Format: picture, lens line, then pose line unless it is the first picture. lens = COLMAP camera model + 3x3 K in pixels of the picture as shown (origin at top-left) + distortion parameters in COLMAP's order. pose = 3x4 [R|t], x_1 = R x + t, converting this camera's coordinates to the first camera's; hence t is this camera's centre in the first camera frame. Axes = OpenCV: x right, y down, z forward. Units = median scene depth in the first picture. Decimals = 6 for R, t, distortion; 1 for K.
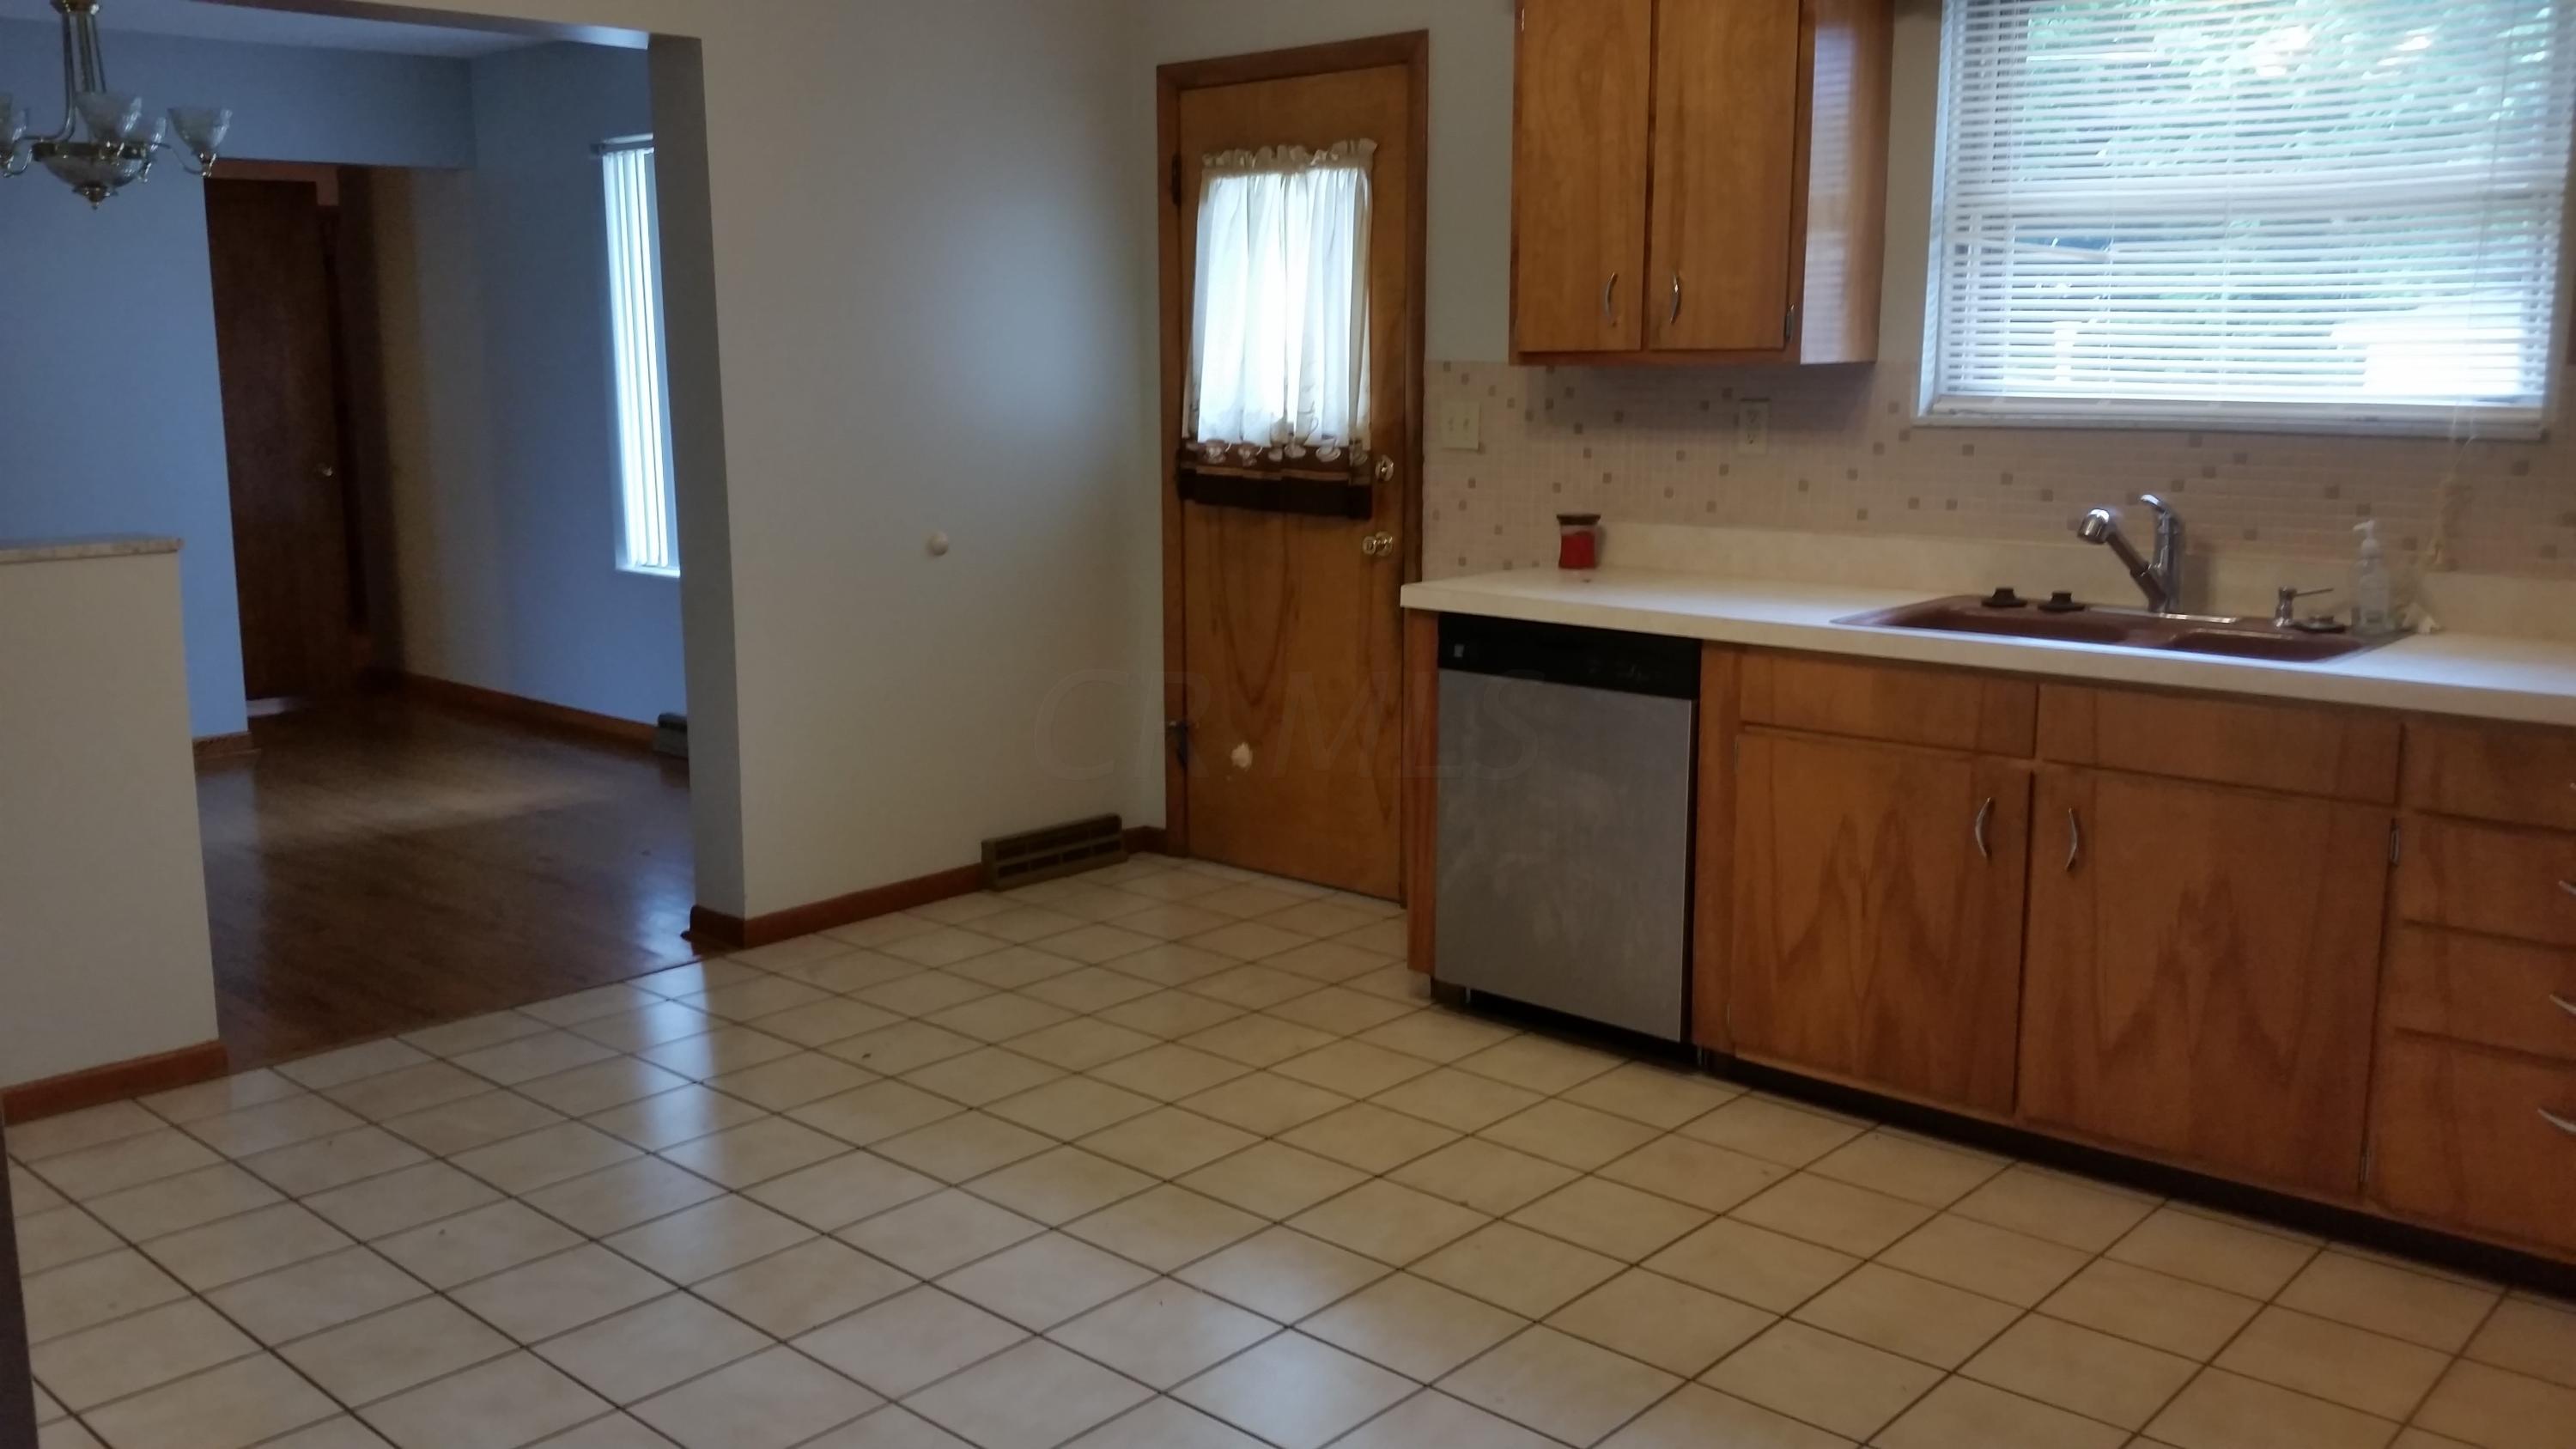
lens RADIAL K [[2065.5, 0, 1288.0], [0, 2065.5, 724.5], [0, 0, 1]] dist [0.009281, -0.057684]
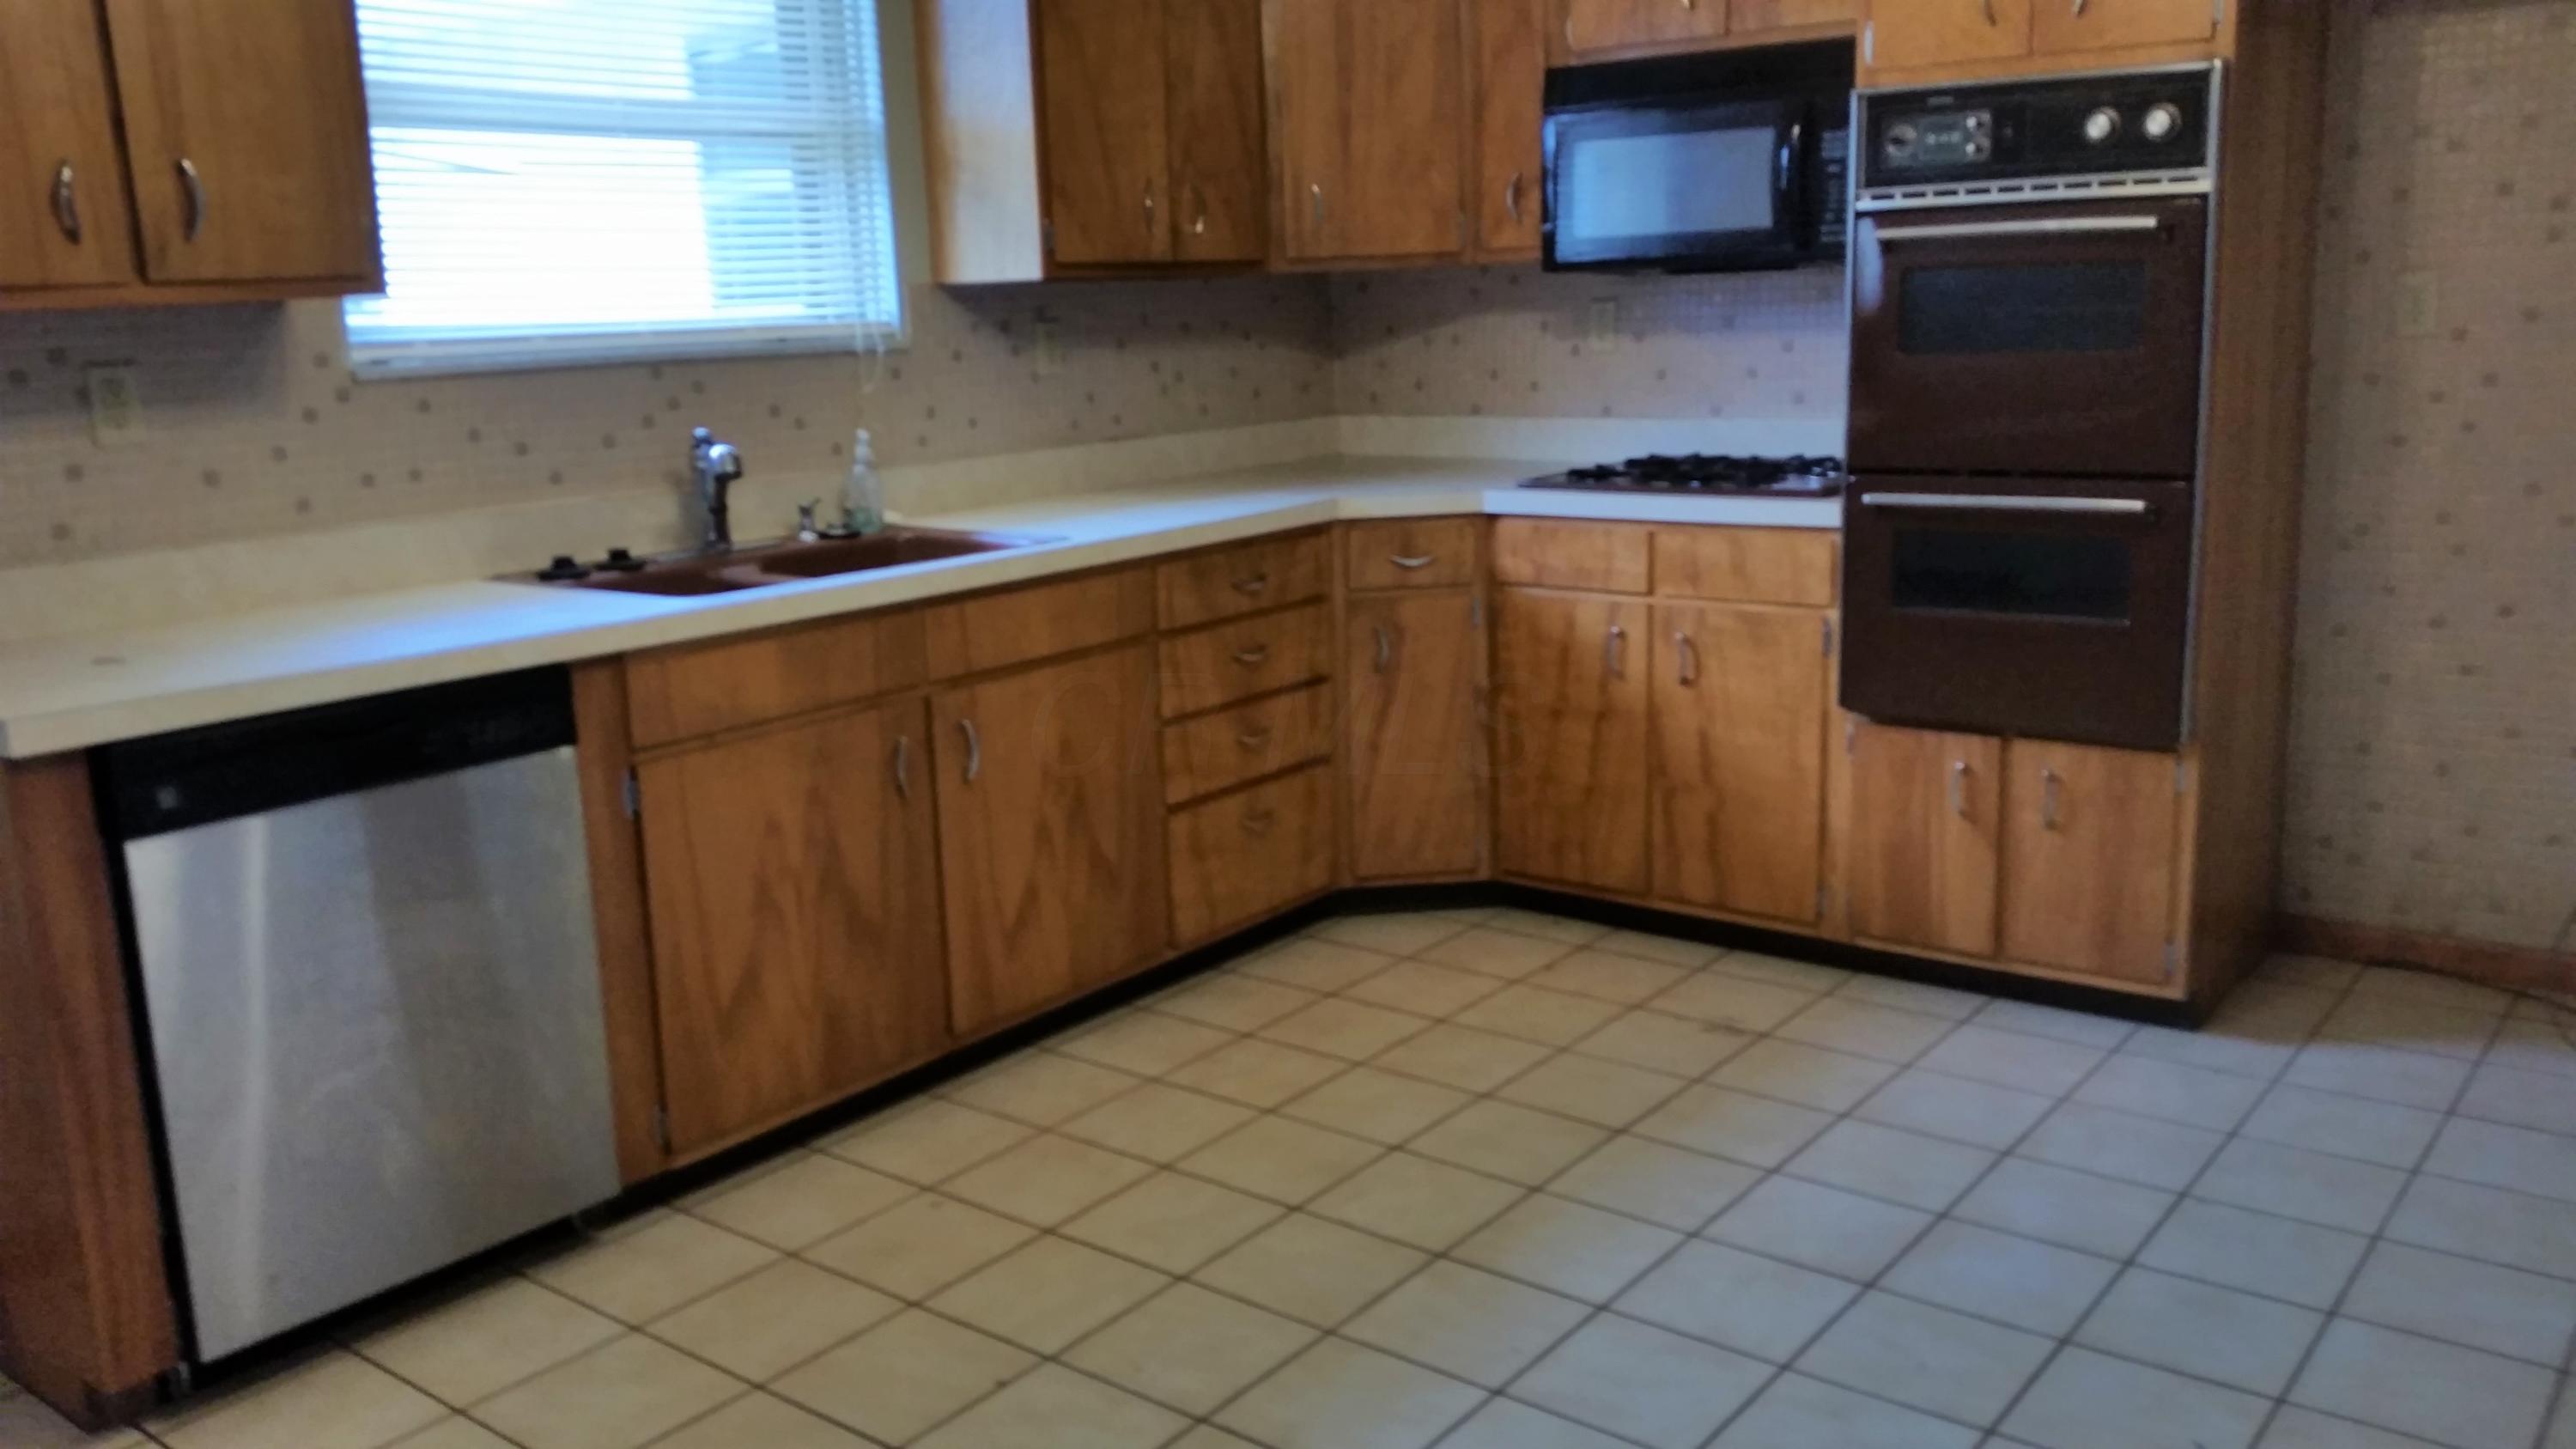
lens RADIAL K [[2065.5, 0, 1288.0], [0, 2065.5, 724.5], [0, 0, 1]] dist [0.009281, -0.057684]
pose [[-0.090187, -0.203659, 0.974879, -0.588861], [0.204221, 0.954285, 0.218250, -0.137641], [-0.974762, 0.218774, -0.044472, 0.832467]]
